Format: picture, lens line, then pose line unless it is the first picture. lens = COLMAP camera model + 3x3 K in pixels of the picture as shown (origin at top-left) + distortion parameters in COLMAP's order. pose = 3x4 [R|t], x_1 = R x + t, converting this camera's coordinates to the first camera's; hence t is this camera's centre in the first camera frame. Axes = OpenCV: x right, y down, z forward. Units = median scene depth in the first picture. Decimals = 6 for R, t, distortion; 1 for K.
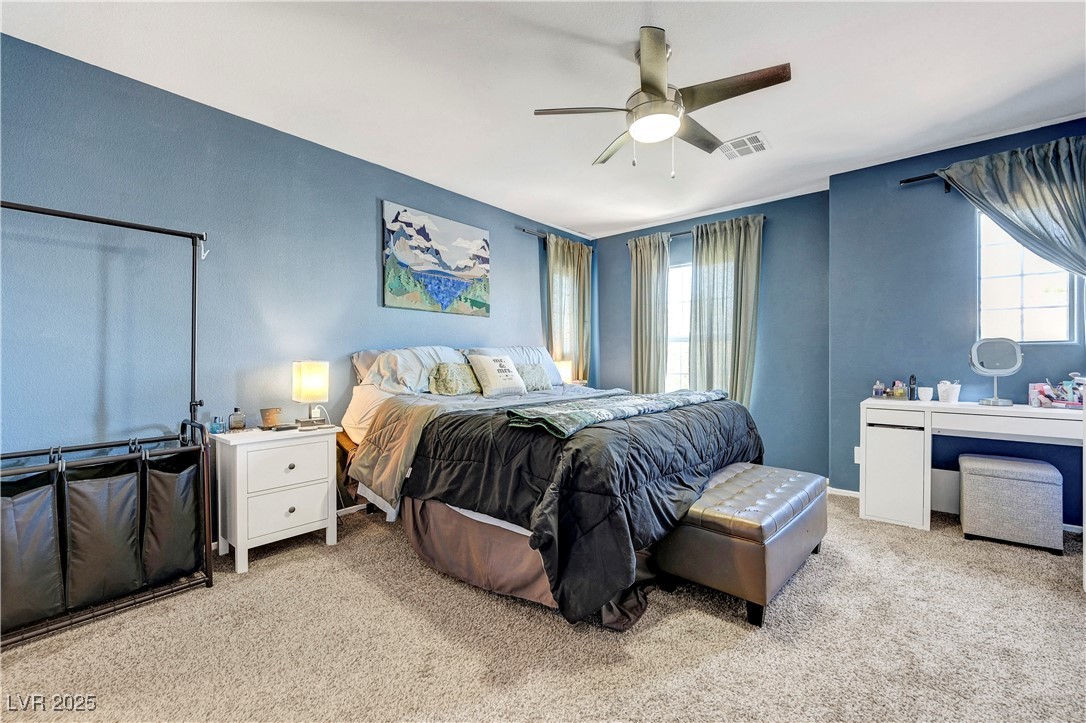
lens RADIAL K [[437.9, 0, 541.1], [0, 437.9, 359.3], [0, 0, 1]] dist [-0.001348, -0.000189]
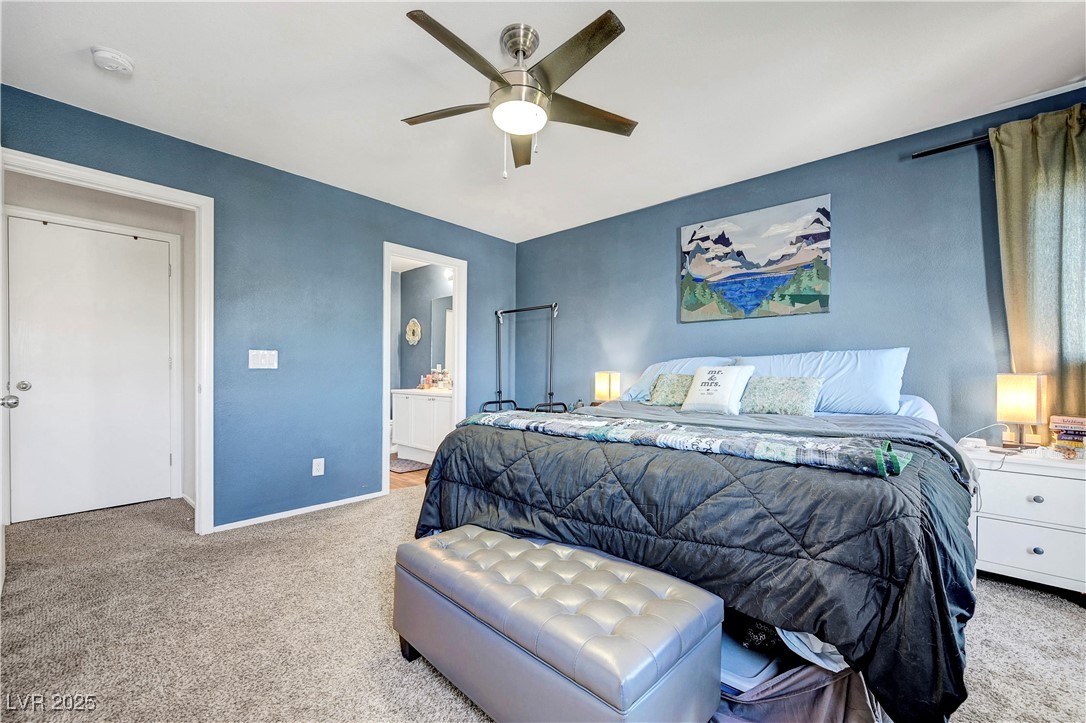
lens RADIAL K [[437.9, 0, 533.9], [0, 437.9, 370.7], [0, 0, 1]] dist [-0.001348, -0.000189]
pose [[-0.034031, 0.004053, -0.999413, 0.703891], [-0.004468, 0.999981, 0.004207, -0.000734], [0.999411, 0.004609, -0.034012, 0.605909]]
